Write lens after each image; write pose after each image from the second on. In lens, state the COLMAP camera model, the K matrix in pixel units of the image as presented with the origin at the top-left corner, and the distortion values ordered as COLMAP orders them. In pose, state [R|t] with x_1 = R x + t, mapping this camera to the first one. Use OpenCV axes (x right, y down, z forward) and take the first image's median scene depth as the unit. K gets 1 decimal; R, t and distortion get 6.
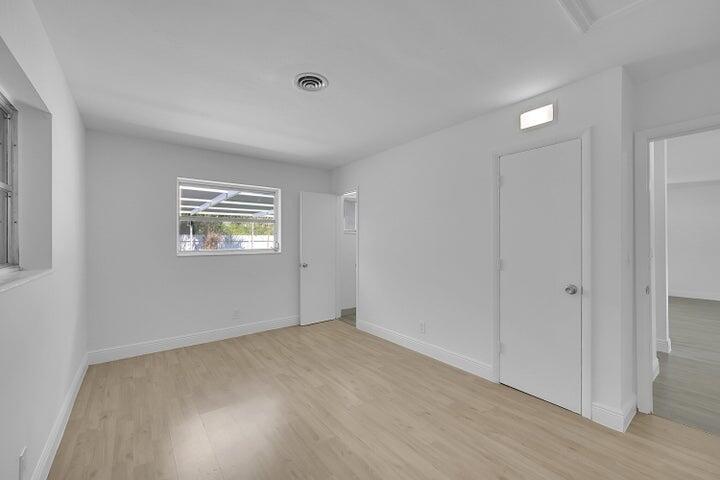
lens RADIAL K [[288.9, 0, 360.0], [0, 288.9, 240.0], [0, 0, 1]] dist [-0.003378, -0.000368]
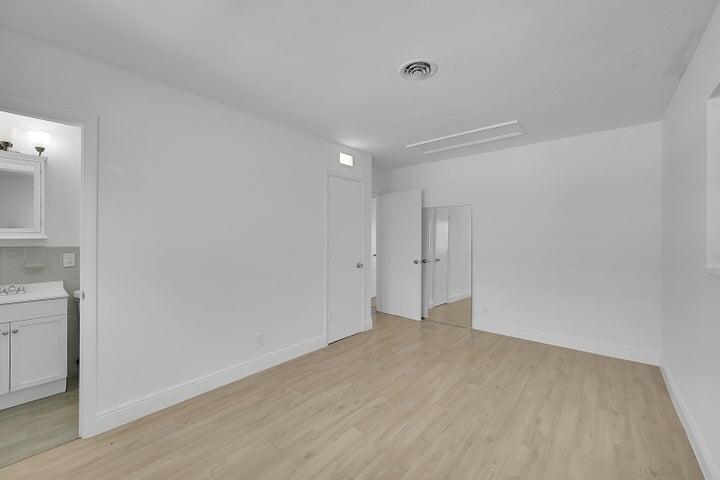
lens RADIAL K [[297.0, 0, 359.3], [0, 297.0, 233.0], [0, 0, 1]] dist [-0.001134, -0.000455]
pose [[-0.210307, 0.014657, 0.977526, -0.810642], [-0.006252, 0.999847, -0.016336, 0.001216], [-0.977615, -0.009548, -0.210183, 1.041261]]
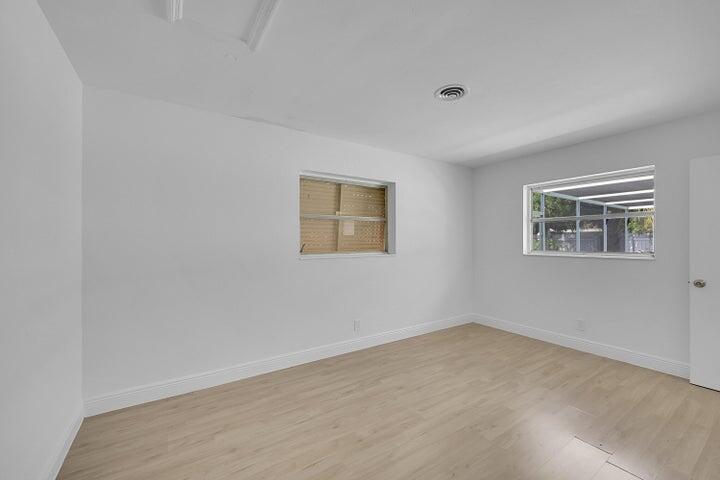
lens RADIAL K [[288.9, 0, 360.0], [0, 288.9, 240.0], [0, 0, 1]] dist [-0.003378, -0.000368]
pose [[-0.083556, -0.001590, -0.996502, 0.692971], [0.007500, 0.999969, -0.002225, -0.006453], [0.996475, -0.007659, -0.083542, 0.560877]]
